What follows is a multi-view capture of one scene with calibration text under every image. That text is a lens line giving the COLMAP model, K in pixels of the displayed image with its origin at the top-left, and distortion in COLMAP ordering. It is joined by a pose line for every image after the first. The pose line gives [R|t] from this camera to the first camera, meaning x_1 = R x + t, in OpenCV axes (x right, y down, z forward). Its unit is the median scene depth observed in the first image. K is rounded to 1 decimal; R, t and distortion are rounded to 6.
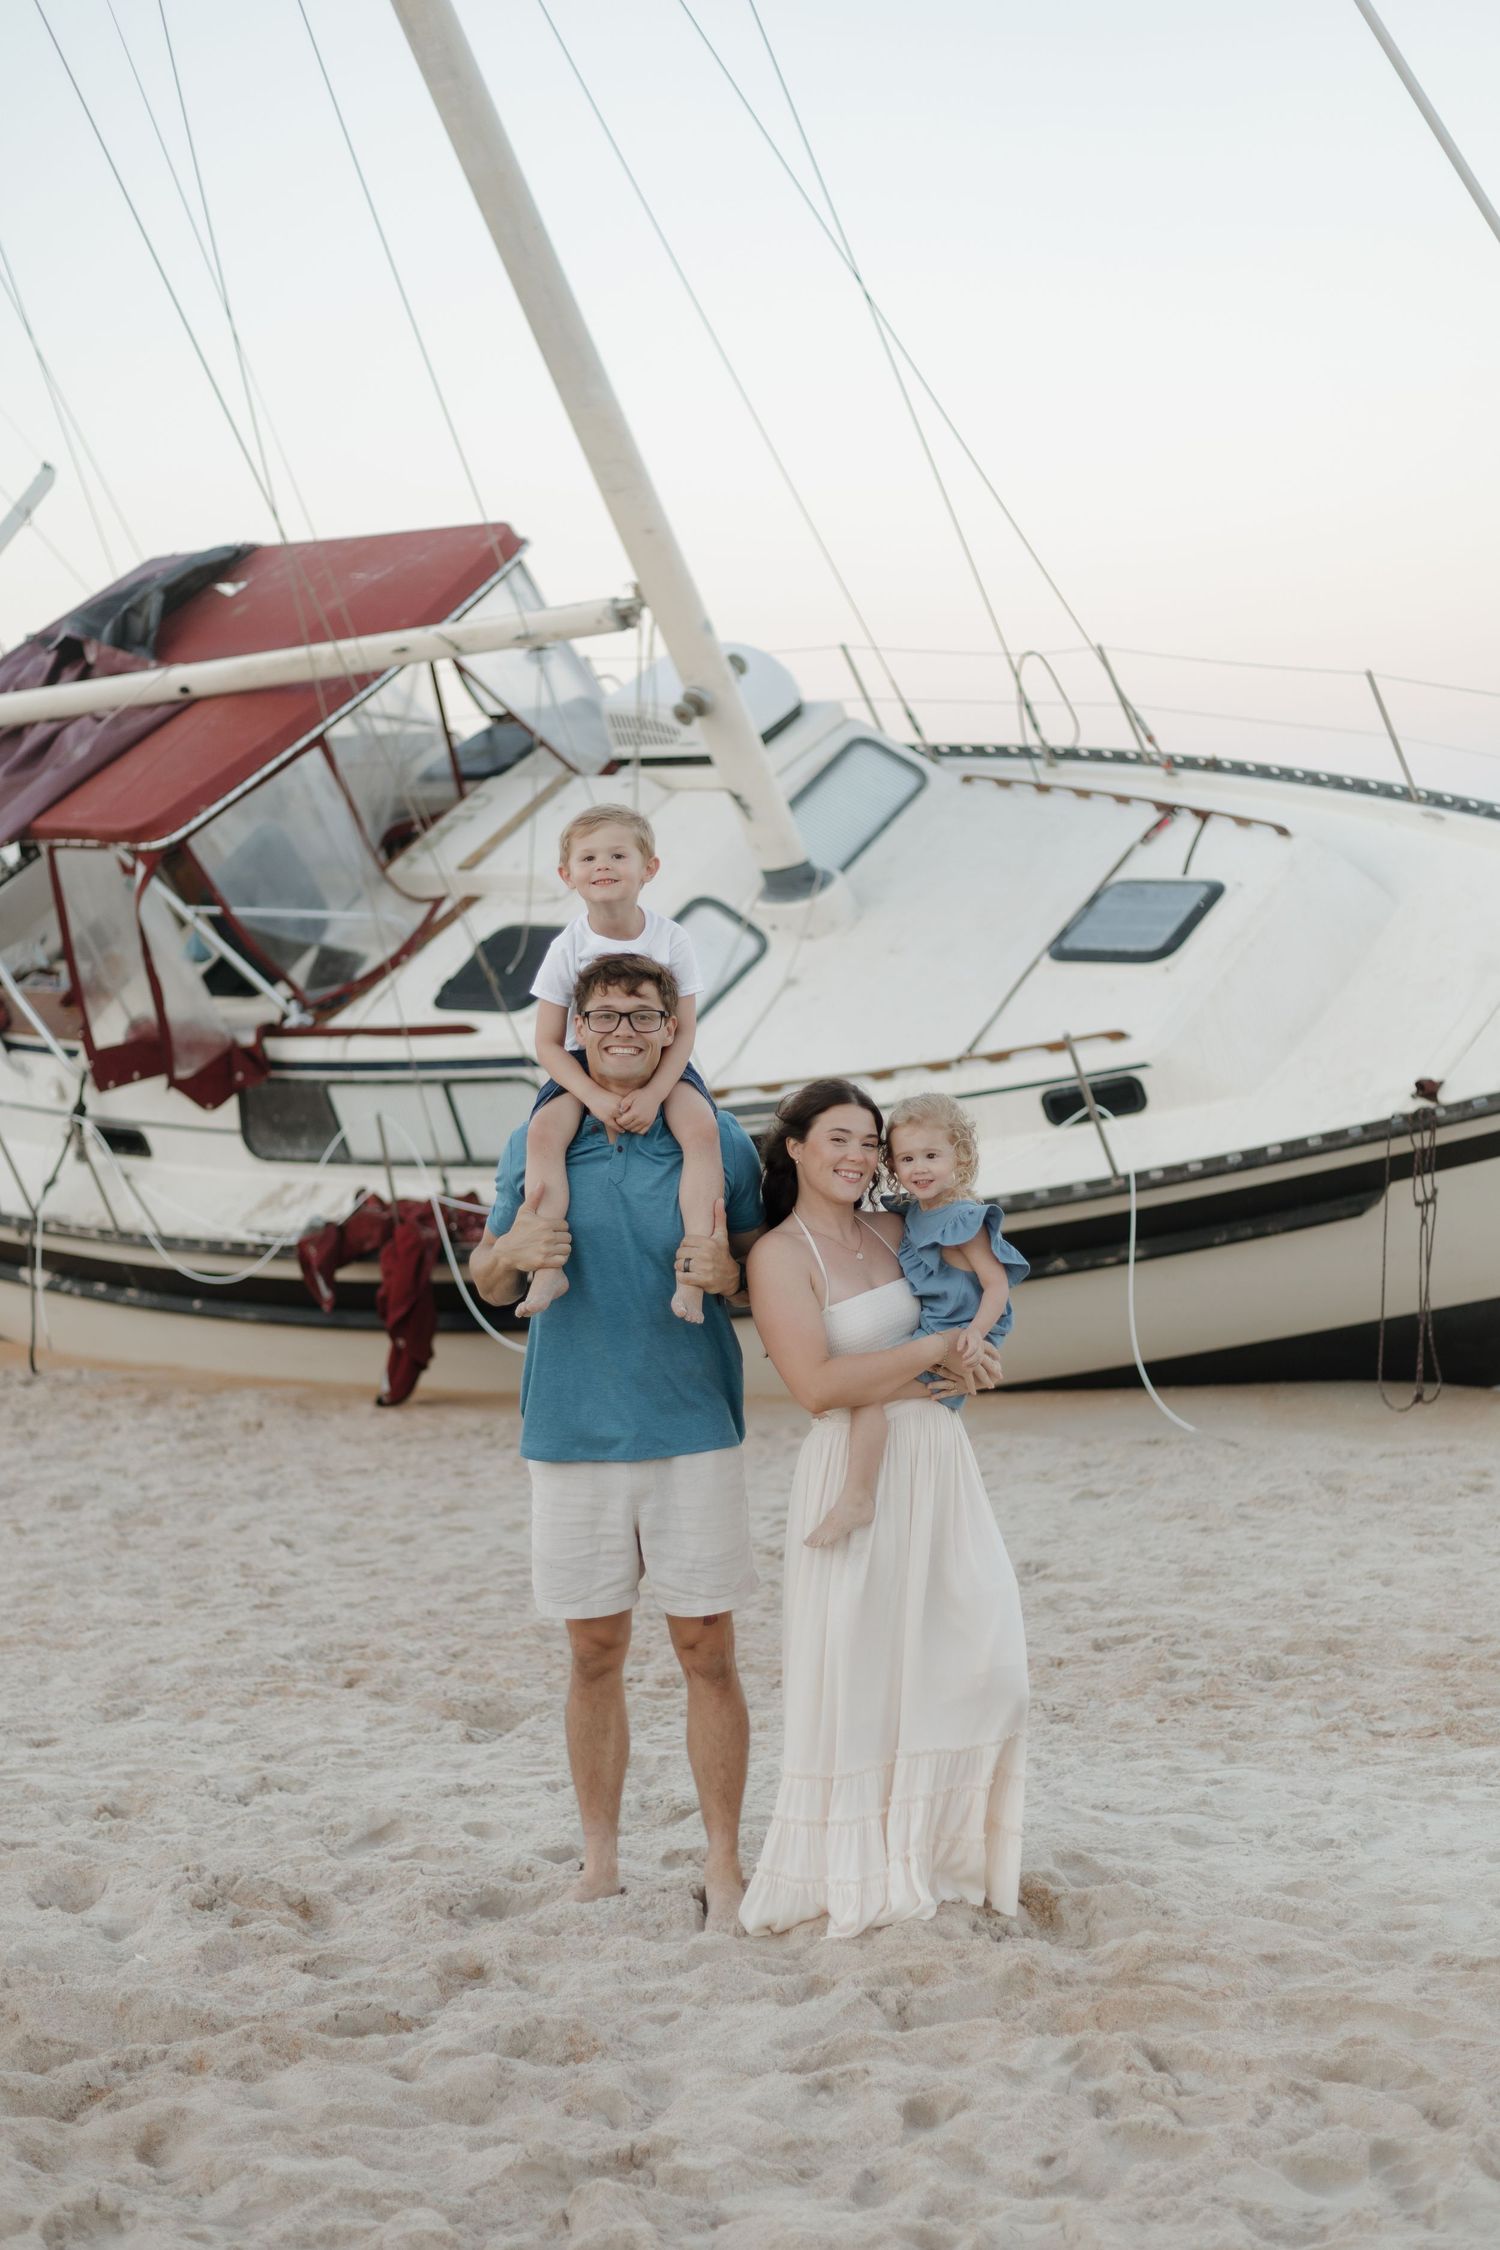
lens RADIAL K [[3339.6, 0, 750.2], [0, 3339.6, 1125.3], [0, 0, 1]] dist [-0.008367, 0.000000]
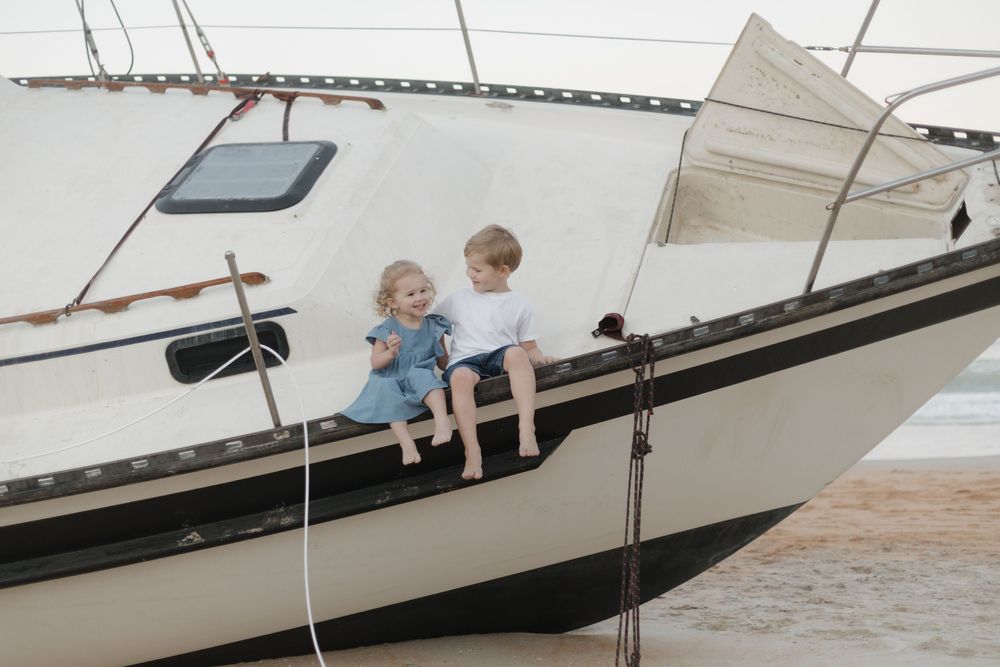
lens RADIAL K [[1484.3, 0, 498.9], [0, 1484.3, 333.6], [0, 0, 1]] dist [-0.008367, 0.000000]
pose [[0.906971, 0.005960, 0.421152, 0.001016], [0.033520, 0.995707, -0.086276, 0.024579], [-0.419858, 0.092367, 0.902877, 0.609557]]
